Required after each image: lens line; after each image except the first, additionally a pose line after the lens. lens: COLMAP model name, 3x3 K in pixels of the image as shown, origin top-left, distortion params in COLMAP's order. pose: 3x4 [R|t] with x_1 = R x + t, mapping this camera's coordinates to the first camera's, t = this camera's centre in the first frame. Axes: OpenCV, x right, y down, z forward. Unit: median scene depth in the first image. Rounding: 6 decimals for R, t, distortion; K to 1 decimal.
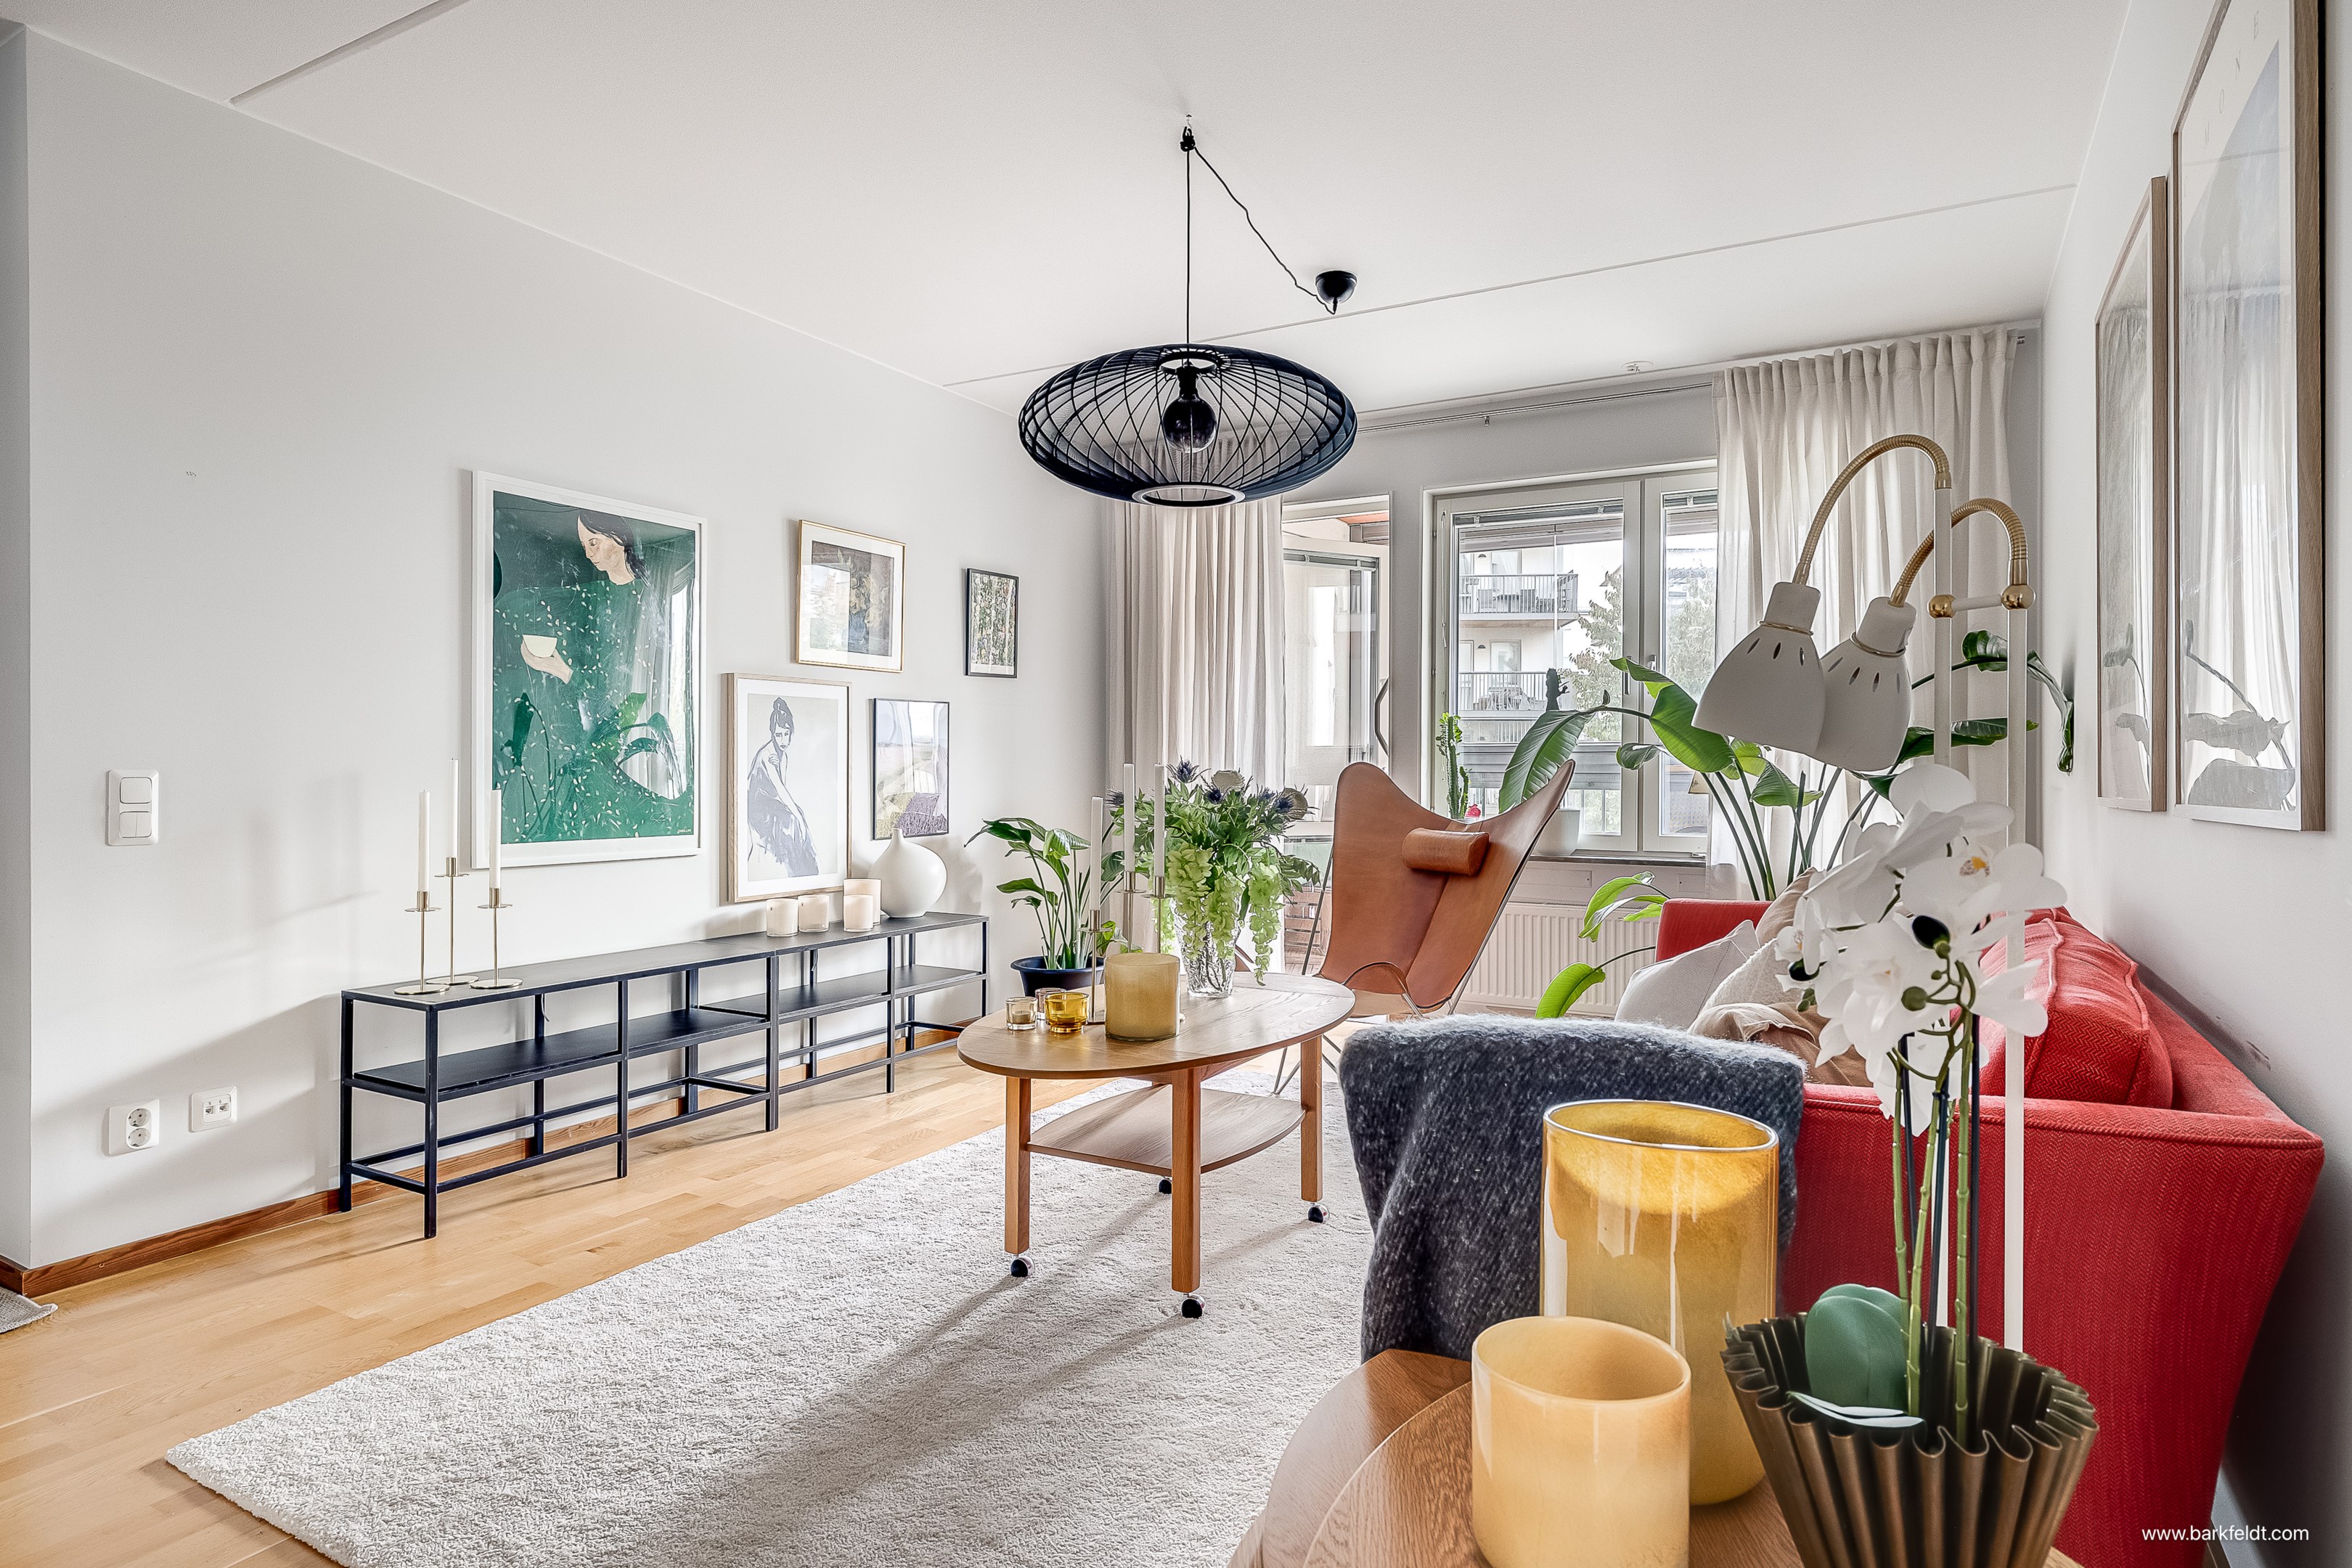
lens RADIAL K [[1288.4, 0, 1173.1], [0, 1288.4, 776.0], [0, 0, 1]] dist [0.005213, 0.000043]
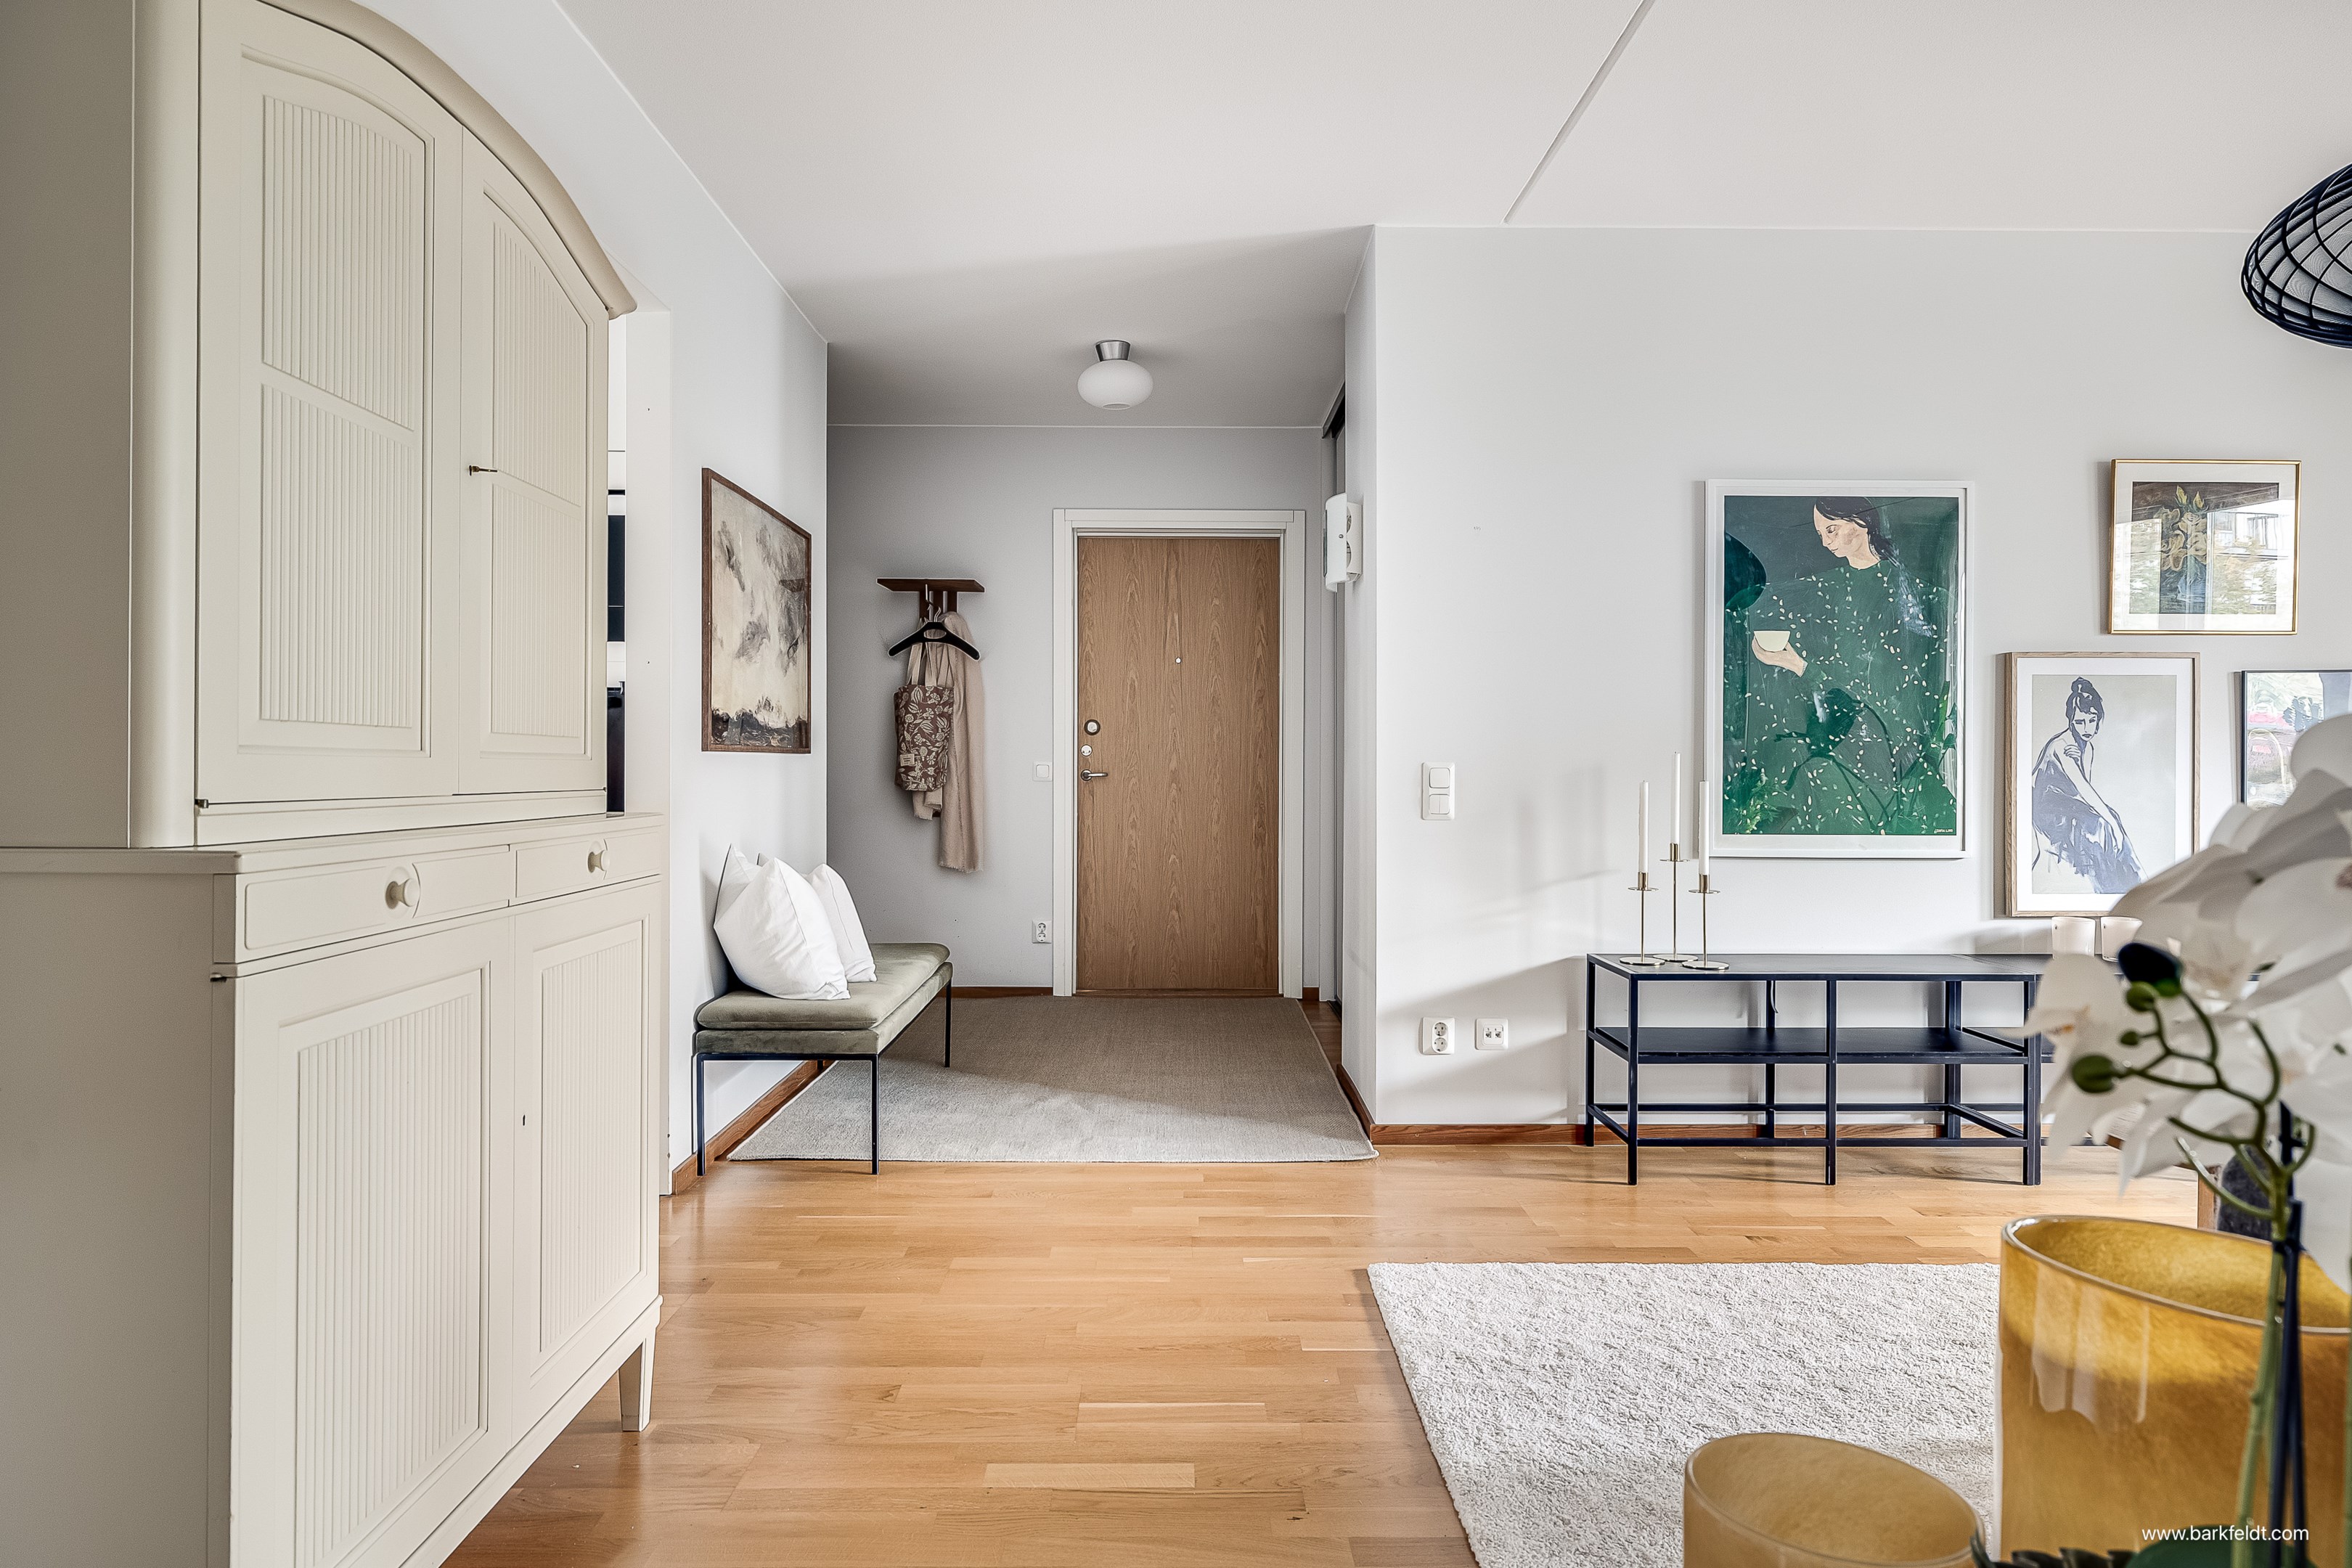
lens RADIAL K [[1355.0, 0, 1174.5], [0, 1355.0, 767.4], [0, 0, 1]] dist [-0.014101, -0.000782]
pose [[0.499324, -0.001746, -0.866414, 0.201936], [-0.006023, 0.999967, -0.005486, 0.007671], [0.866394, 0.007958, 0.499297, 0.069534]]
